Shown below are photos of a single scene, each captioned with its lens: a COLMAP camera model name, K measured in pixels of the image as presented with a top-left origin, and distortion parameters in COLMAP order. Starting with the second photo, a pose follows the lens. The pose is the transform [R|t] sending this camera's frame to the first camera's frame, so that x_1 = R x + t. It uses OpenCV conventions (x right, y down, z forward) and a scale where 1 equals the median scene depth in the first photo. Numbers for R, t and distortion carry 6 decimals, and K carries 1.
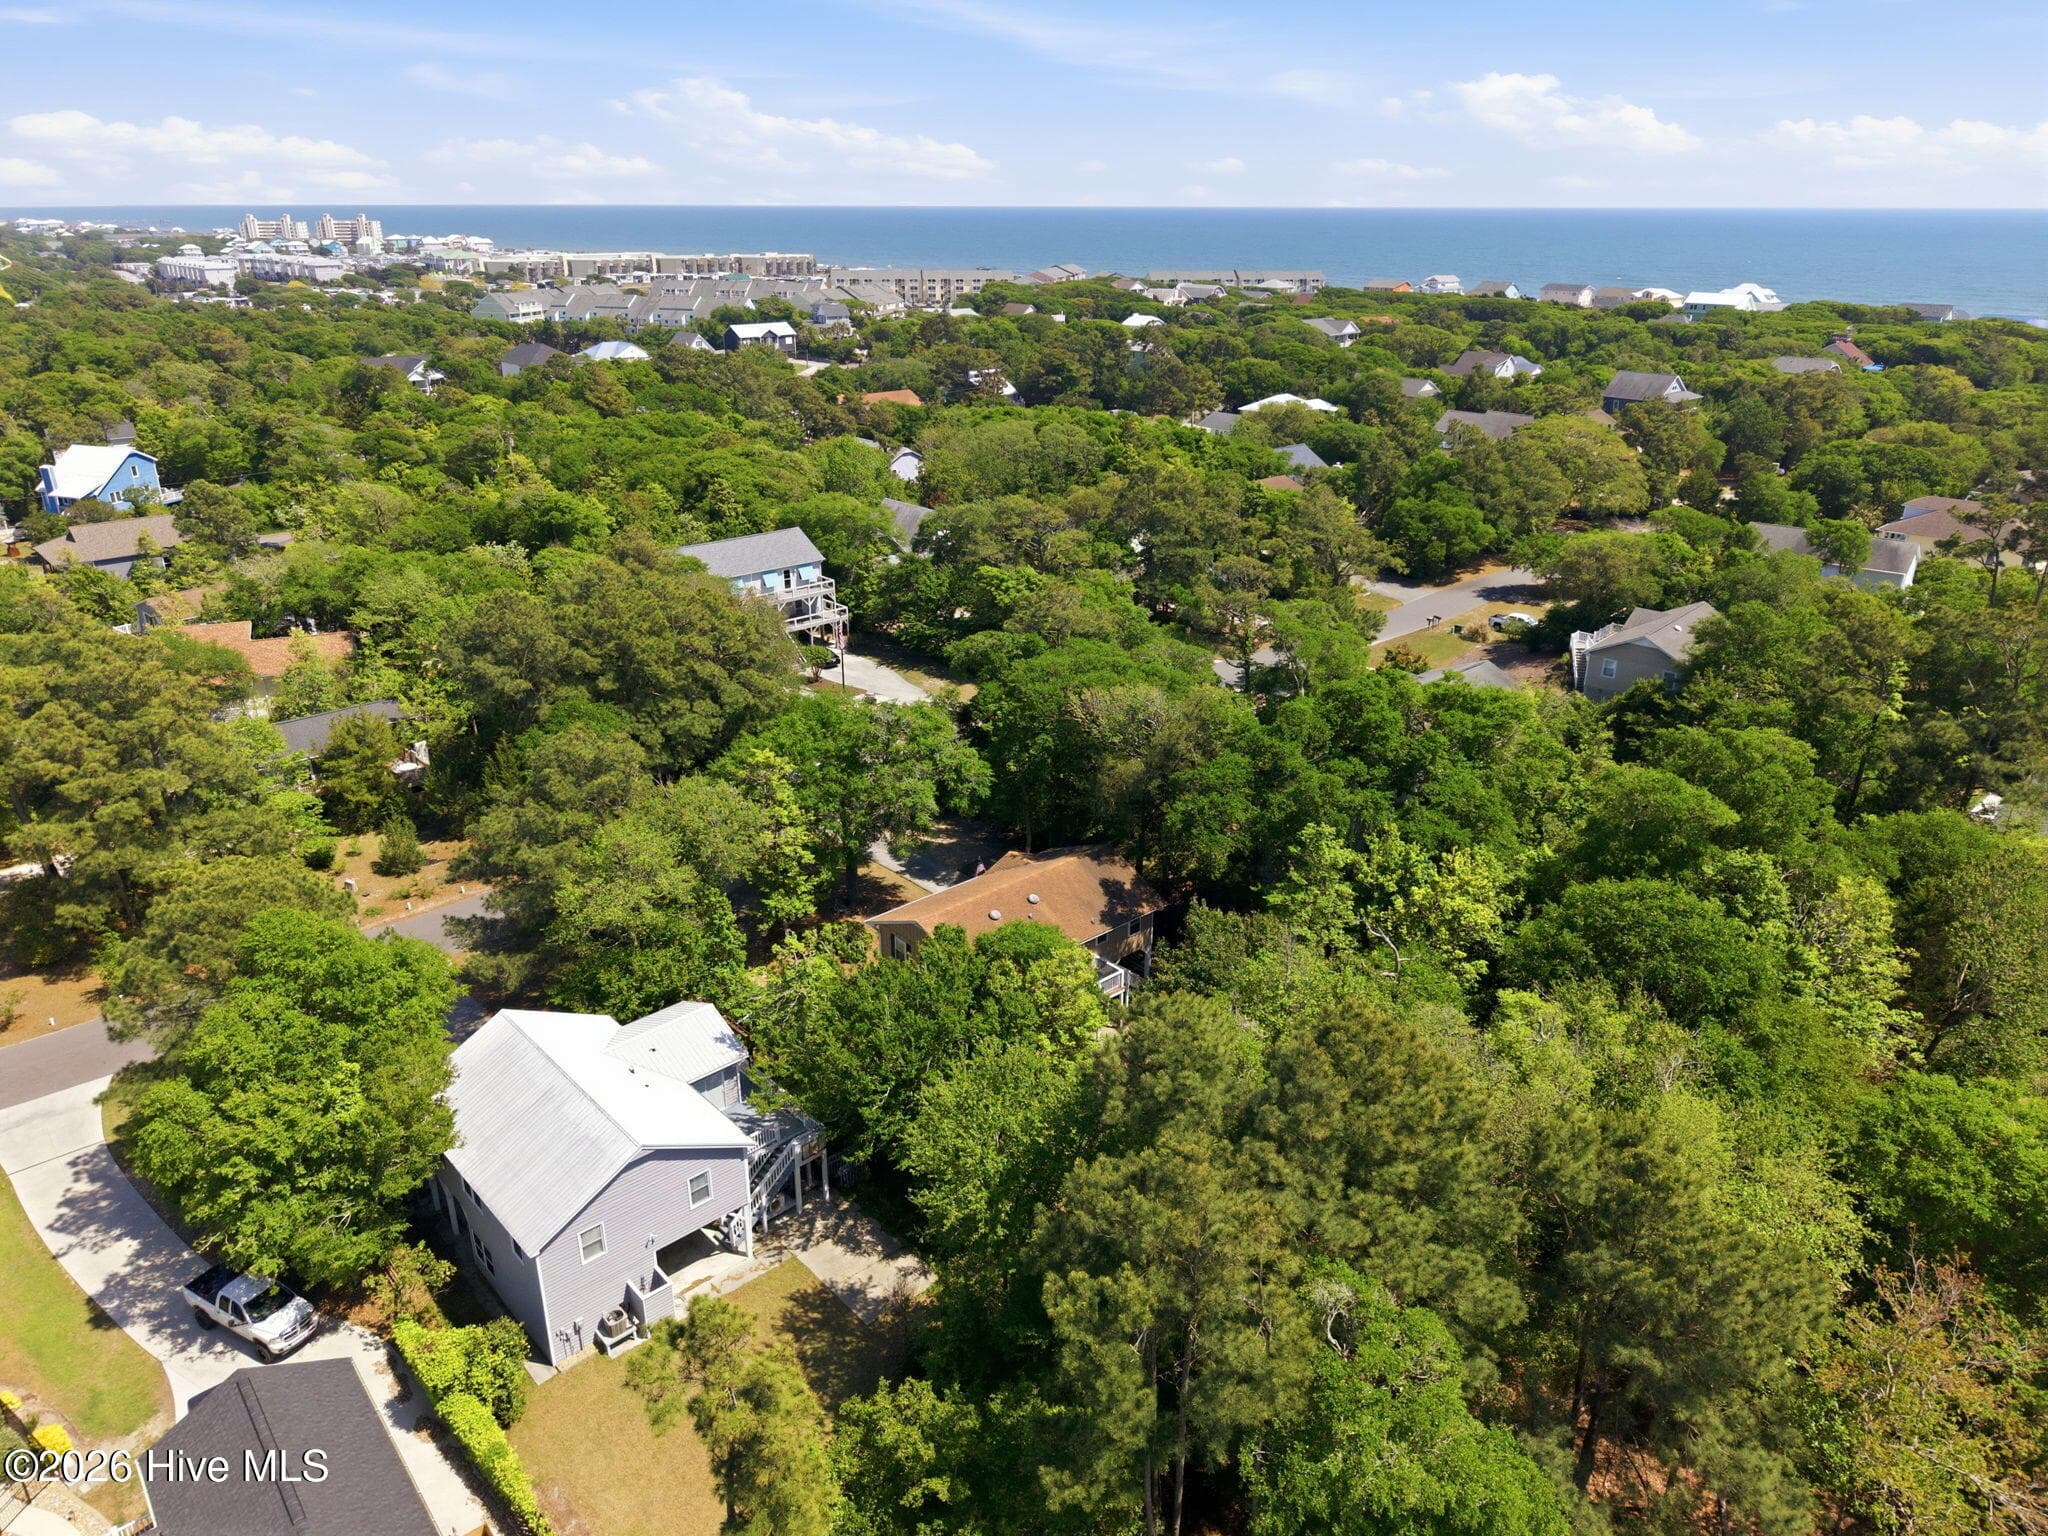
lens RADIAL K [[1338.0, 0, 1036.6], [0, 1338.0, 769.2], [0, 0, 1]] dist [0.048436, -0.032130]
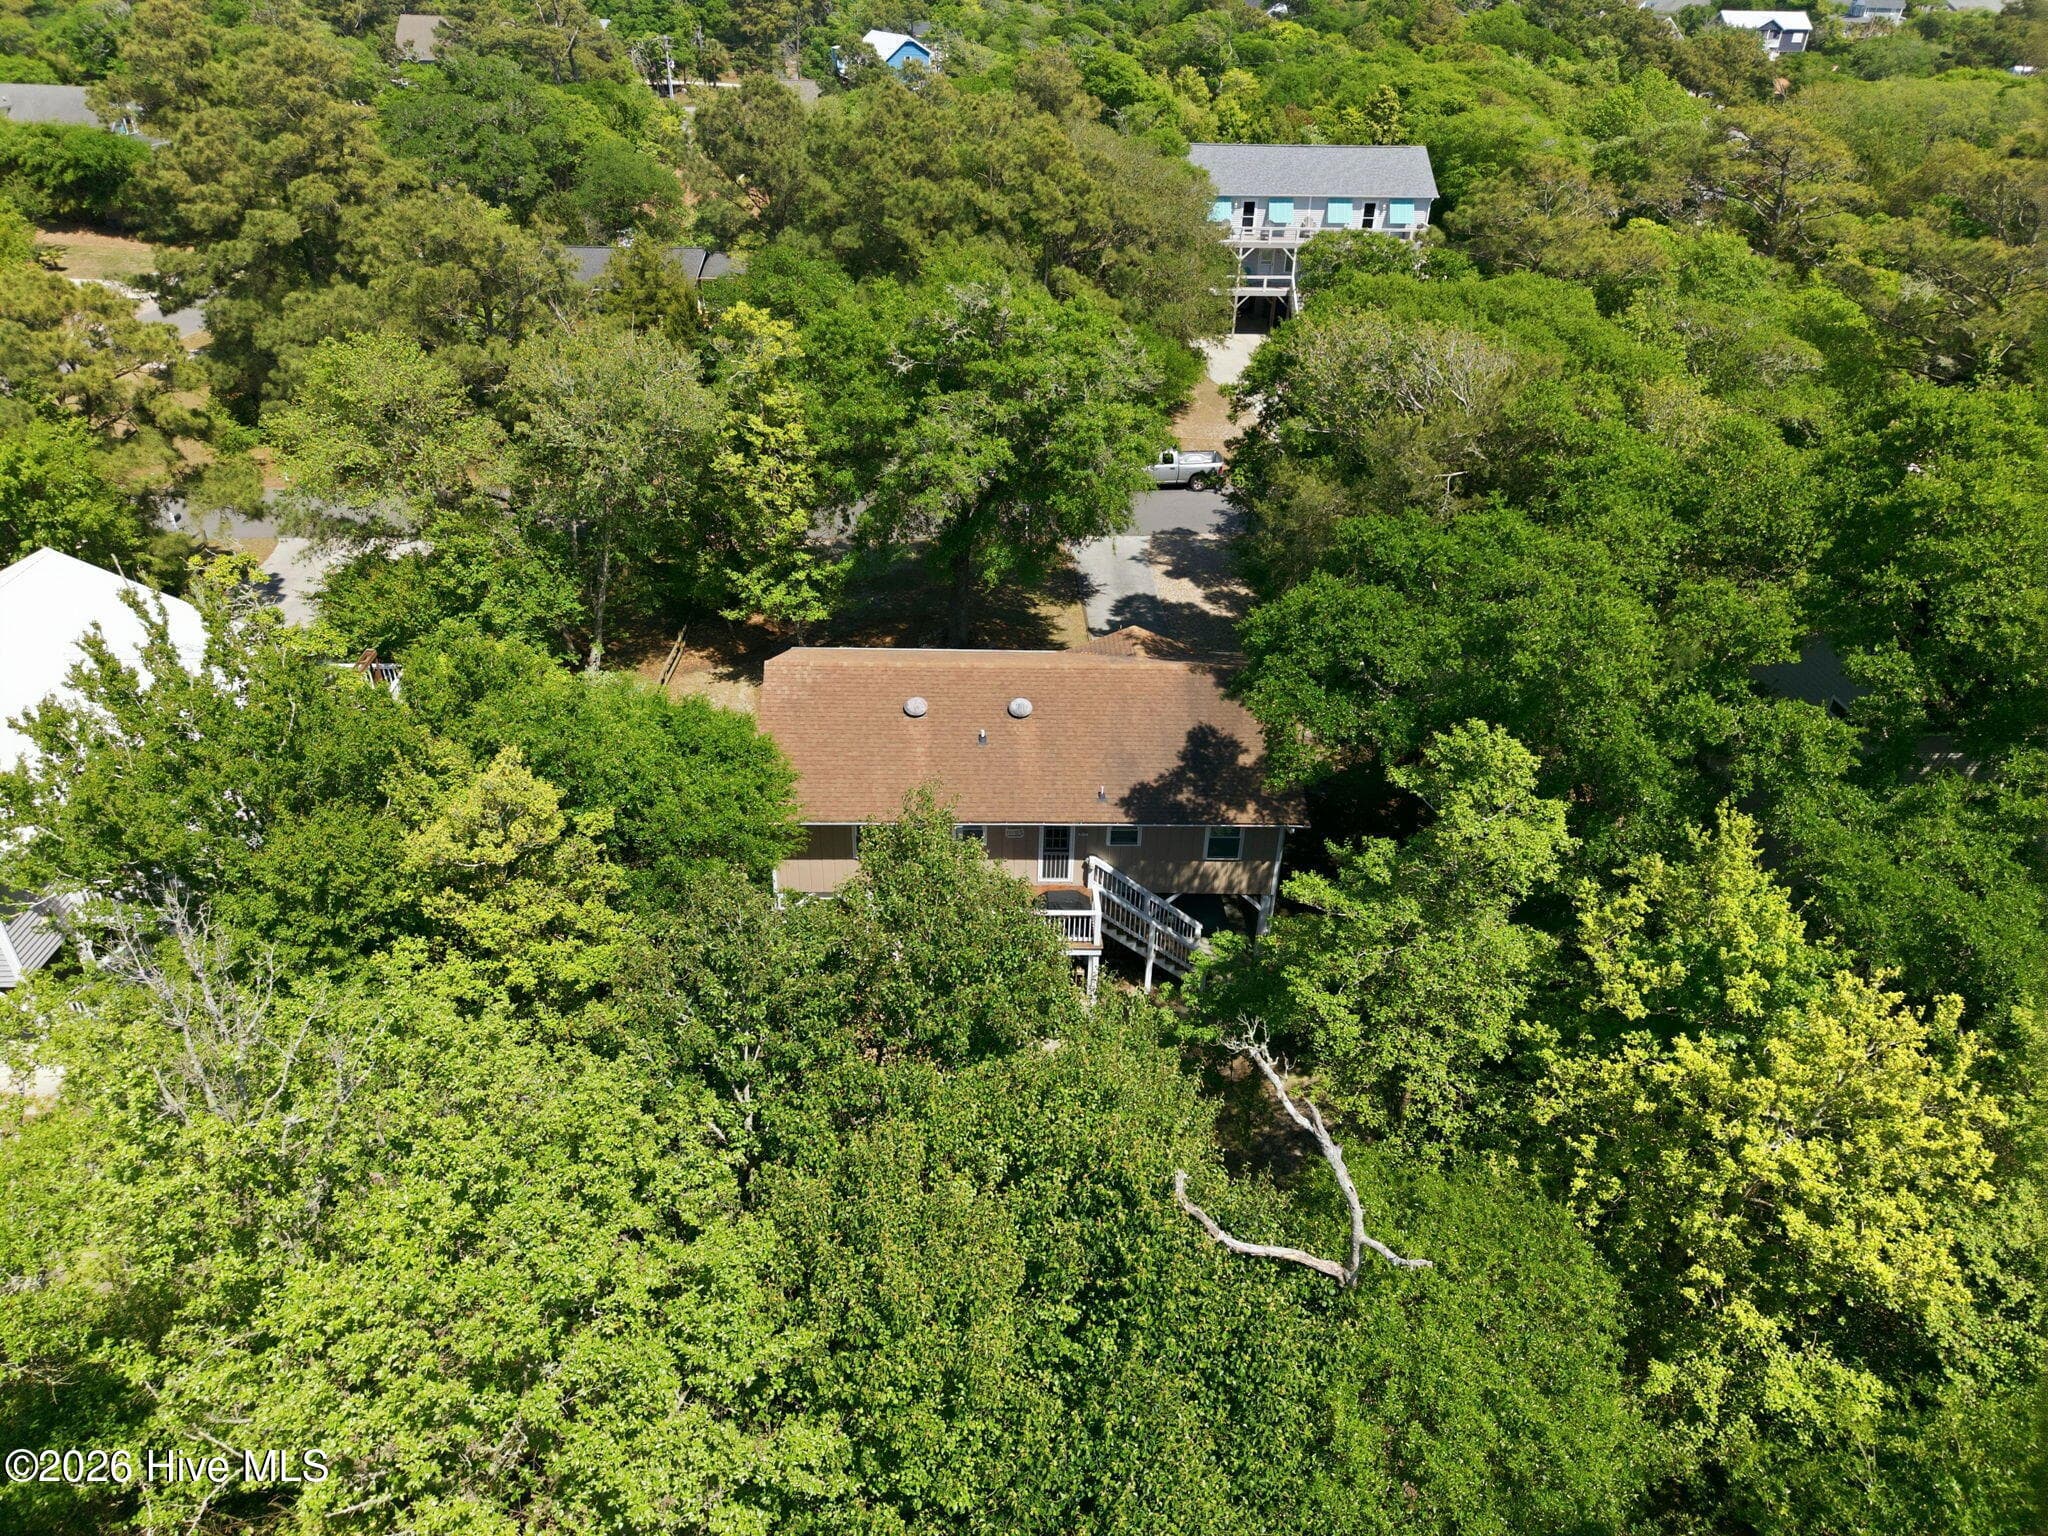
lens RADIAL K [[1338.0, 0, 1047.4], [0, 1338.0, 793.8], [0, 0, 1]] dist [0.048436, -0.032130]
pose [[0.769627, 0.357311, -0.529154, 0.254065], [-0.263363, 0.932619, 0.246703, 0.004456], [0.581648, -0.050509, 0.811871, 0.575740]]
